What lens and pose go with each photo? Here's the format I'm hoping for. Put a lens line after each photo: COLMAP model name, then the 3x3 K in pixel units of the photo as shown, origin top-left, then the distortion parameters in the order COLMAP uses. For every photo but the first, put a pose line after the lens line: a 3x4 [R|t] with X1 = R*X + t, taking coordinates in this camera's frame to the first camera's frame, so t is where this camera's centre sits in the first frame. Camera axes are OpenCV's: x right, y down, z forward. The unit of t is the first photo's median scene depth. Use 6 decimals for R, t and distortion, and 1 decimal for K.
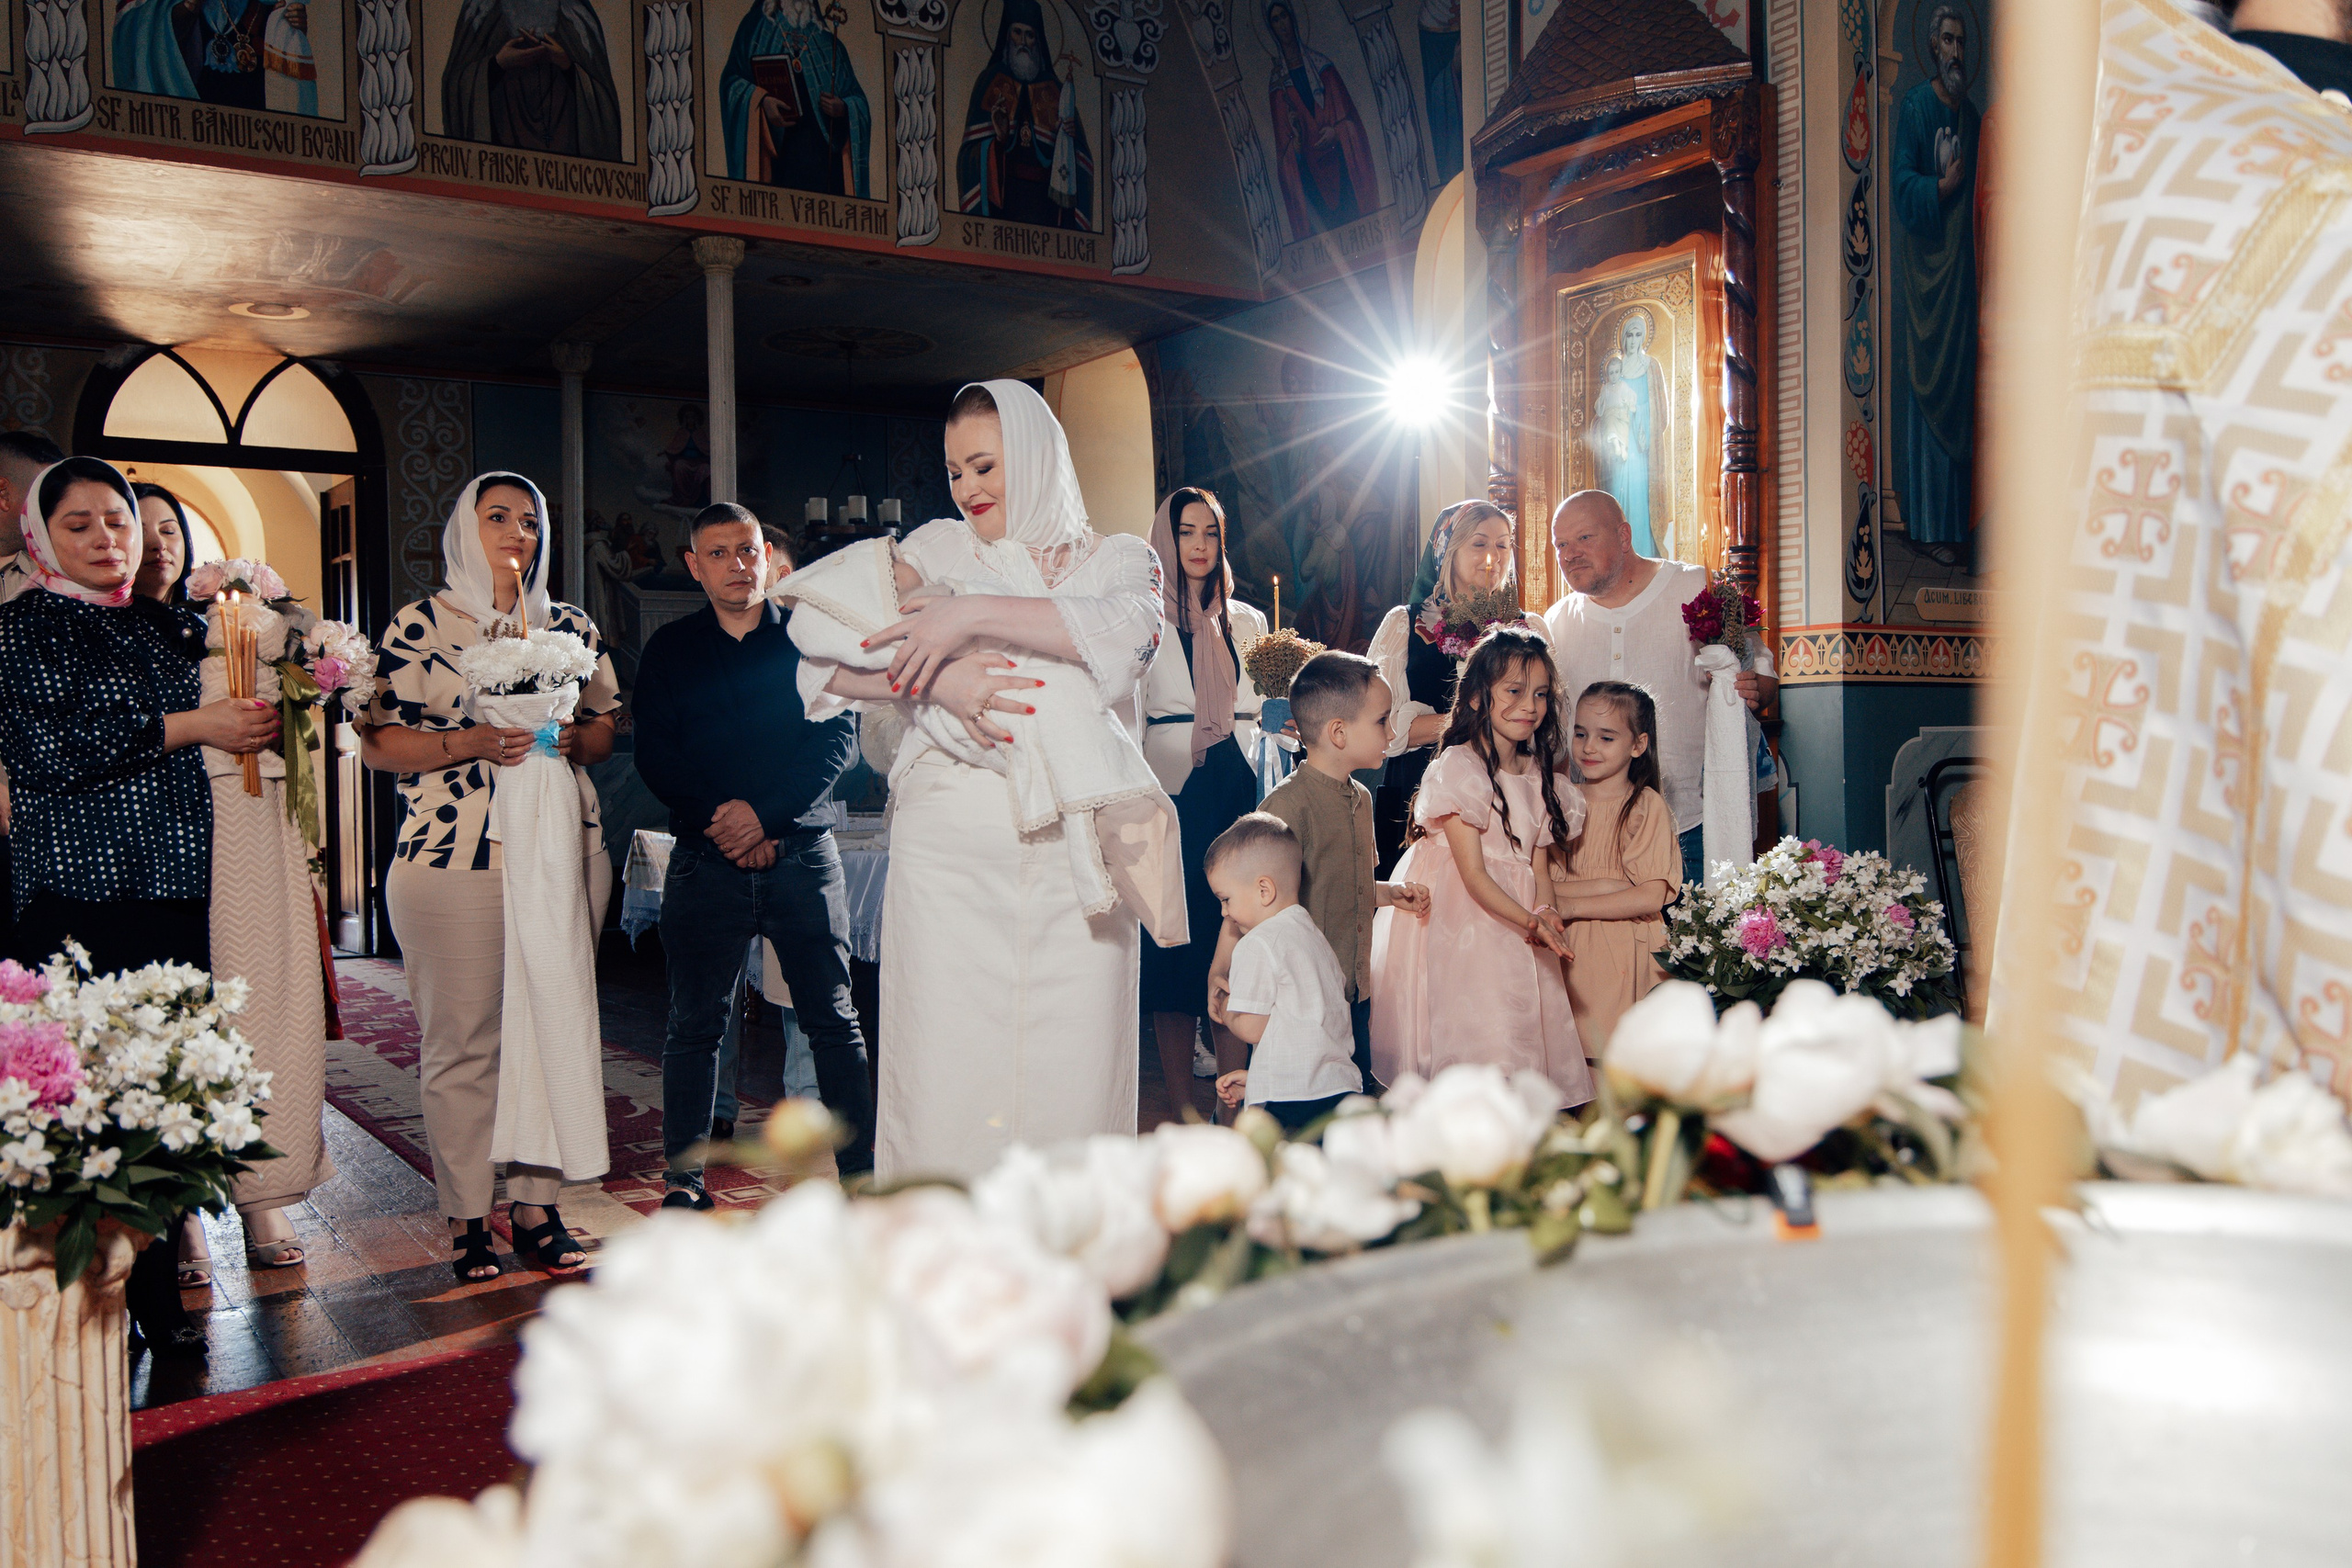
lens RADIAL K [[2061.1, 0, 1187.2], [0, 2061.1, 782.4], [0, 0, 1]] dist [0.015757, 0.010673]
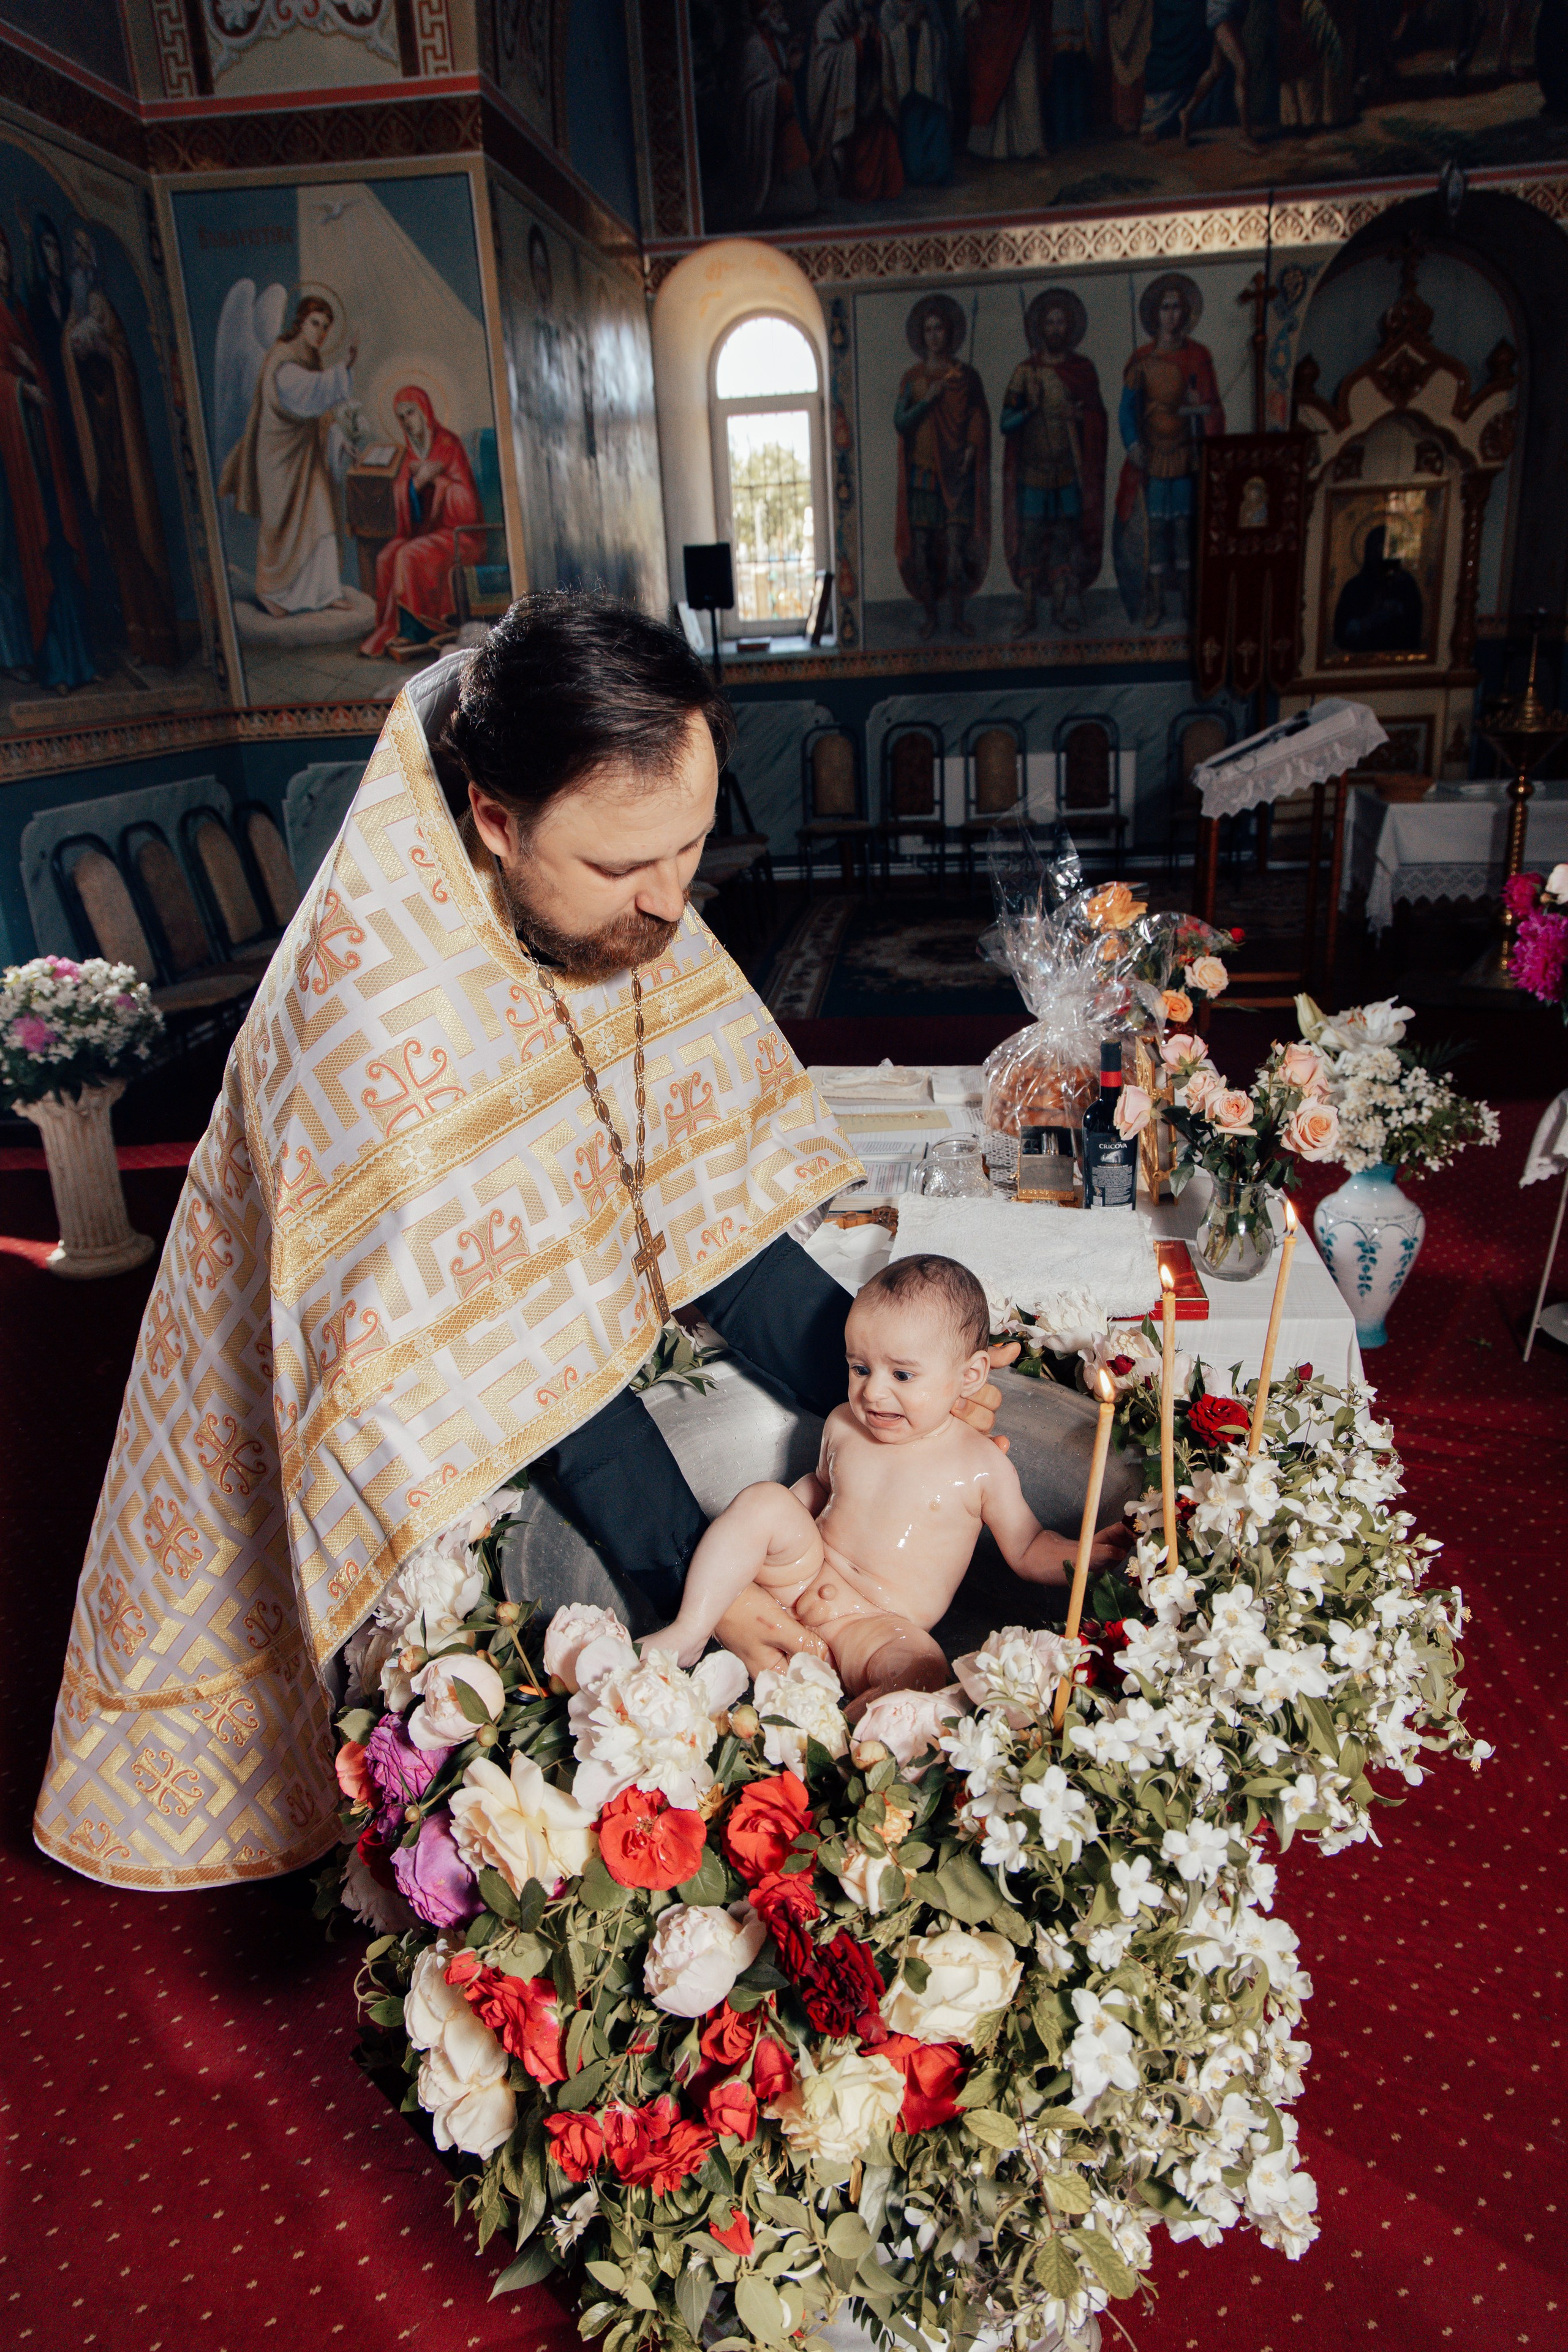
lens RADIAL K [[1565.5, 0, 788.4], [0, 1565.5, 1167.4], [0, 0, 1]] dist [-0.000280, 0.001678]
pose [[0.635738, -0.269761, 0.723233, -0.084056], [0.051686, 0.949720, 0.308806, -0.063591], [-0.770173, -0.158939, 0.617716, -0.023762]]
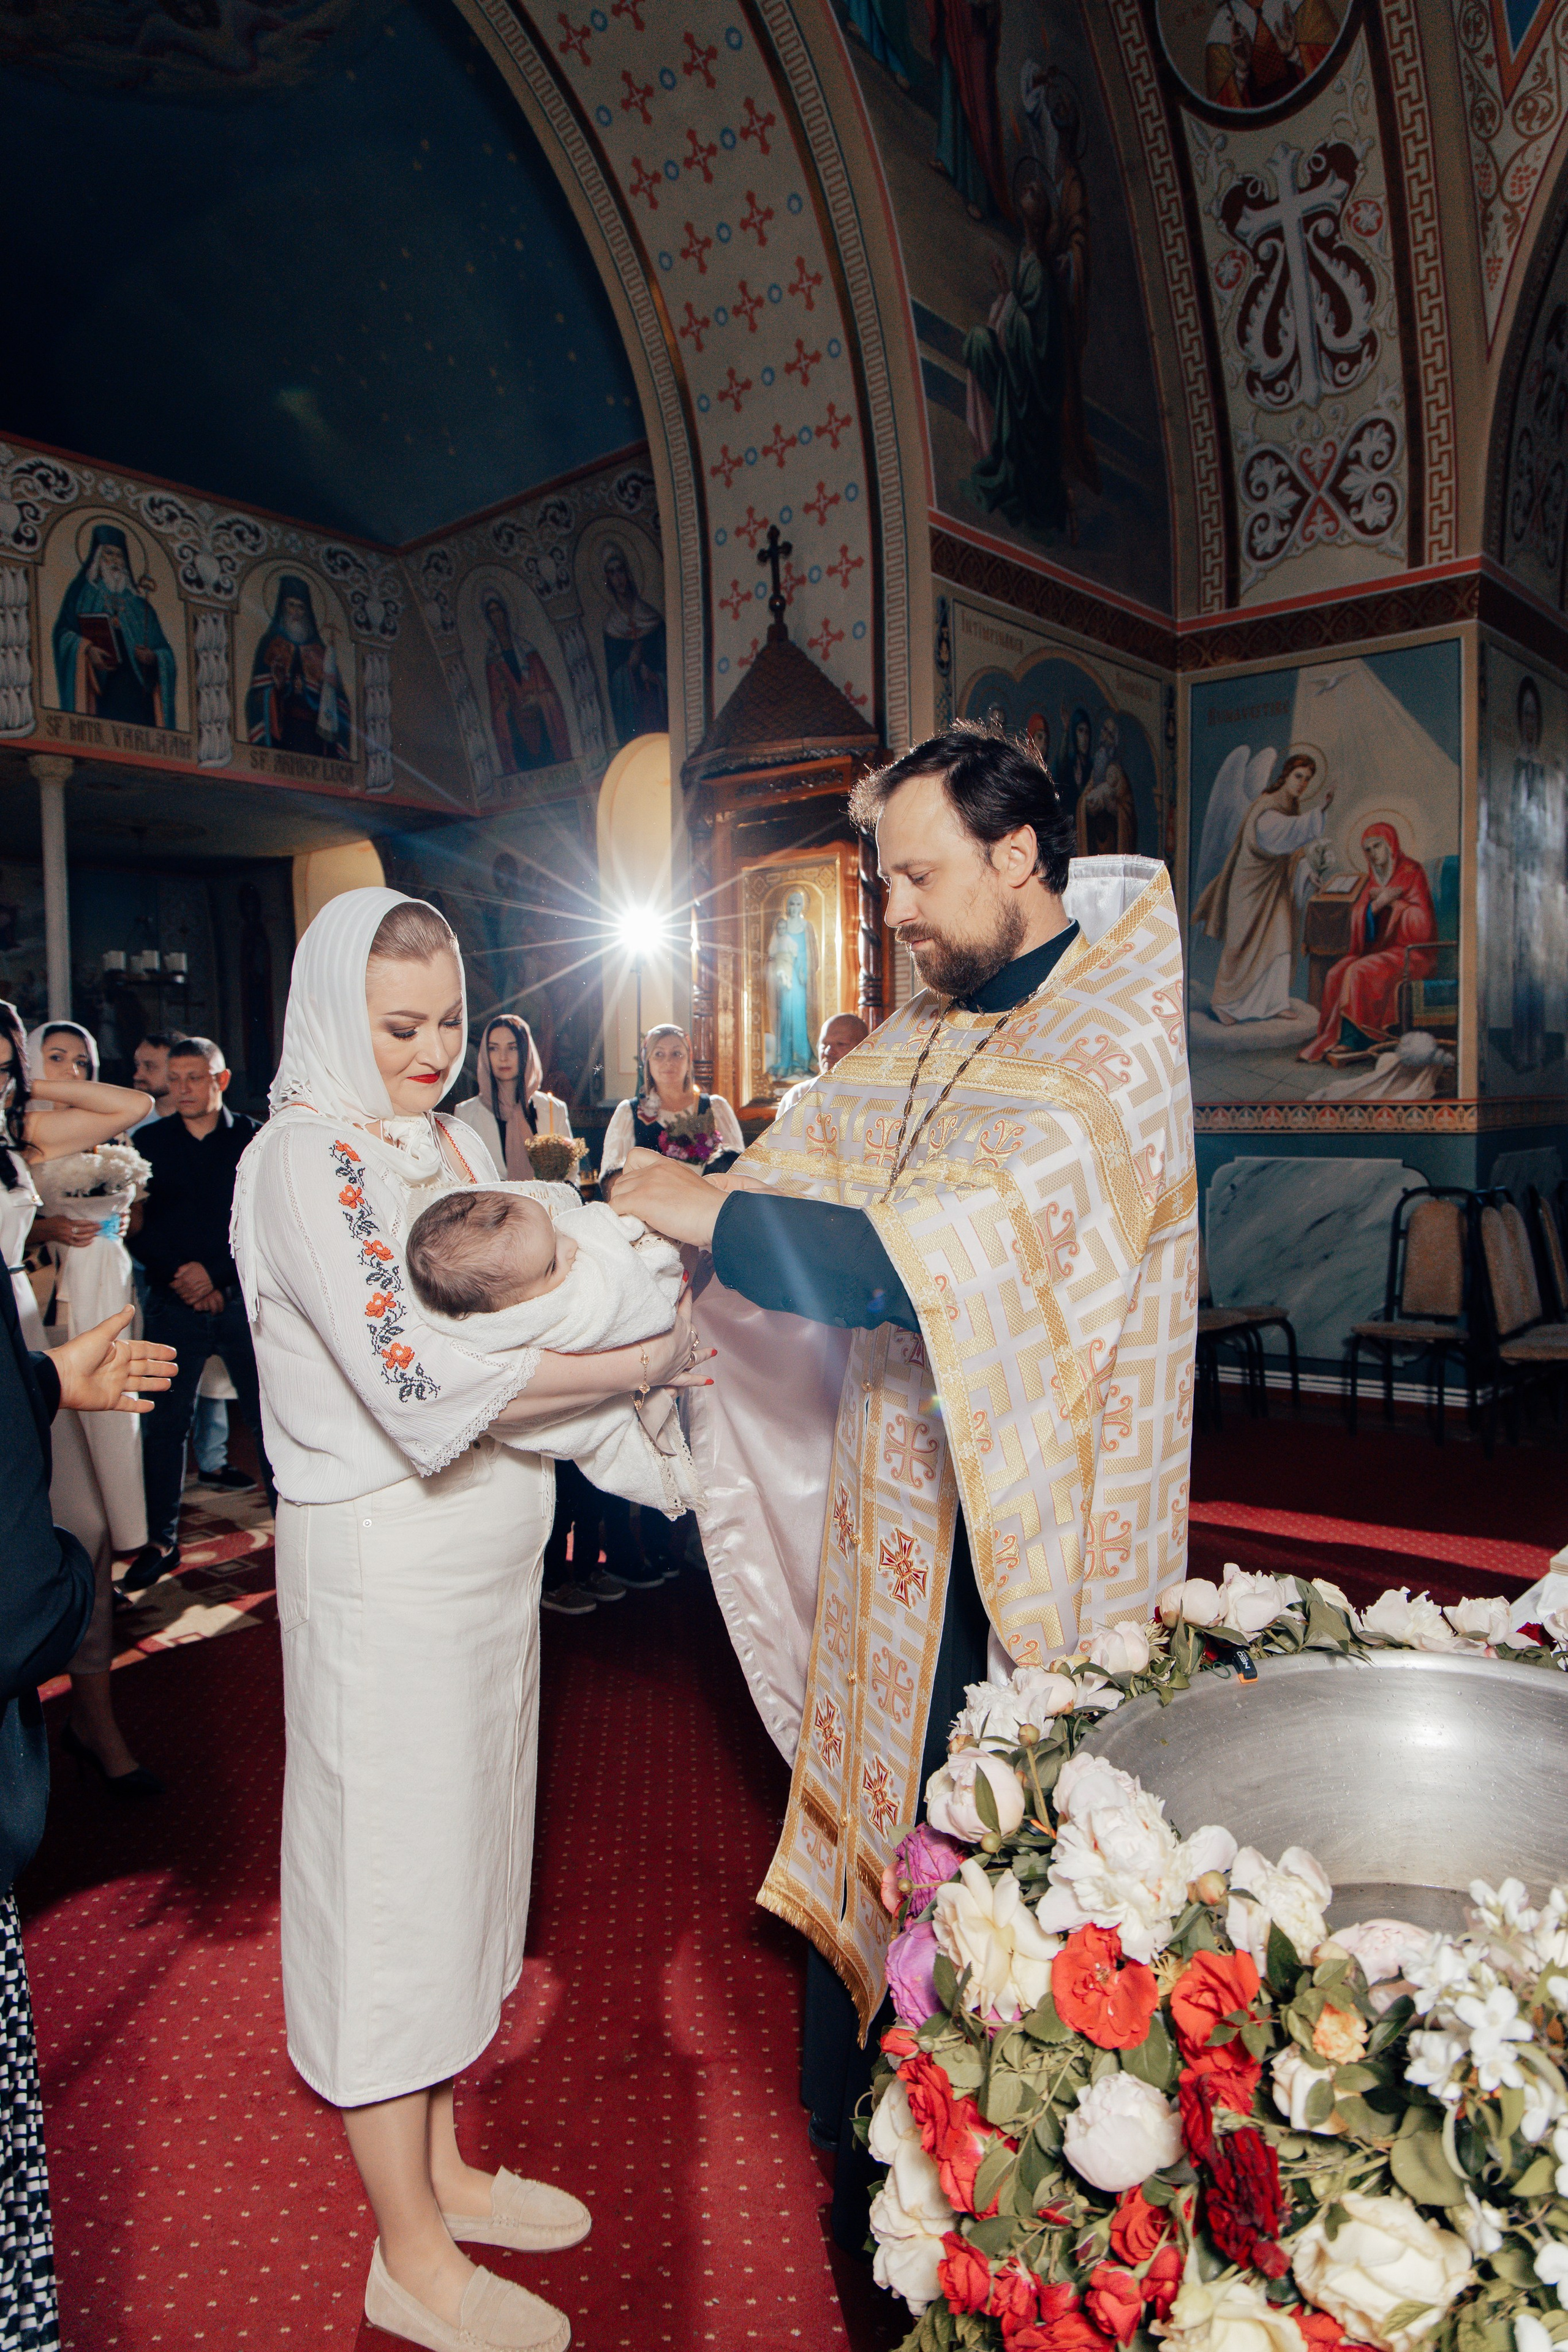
lens RADIAL K [[1565.5, 0, 788.4], [0, 1565.5, 1167.4], [0, 0, 1]] dist [-0.000280, 0.001678]
pose [[0.960401, -0.011092, 0.278399, -0.071964], [0.003487, 0.999608, 0.027797, -0.042430], [-0.278599, -0.025726, 0.960063, -0.053953]]
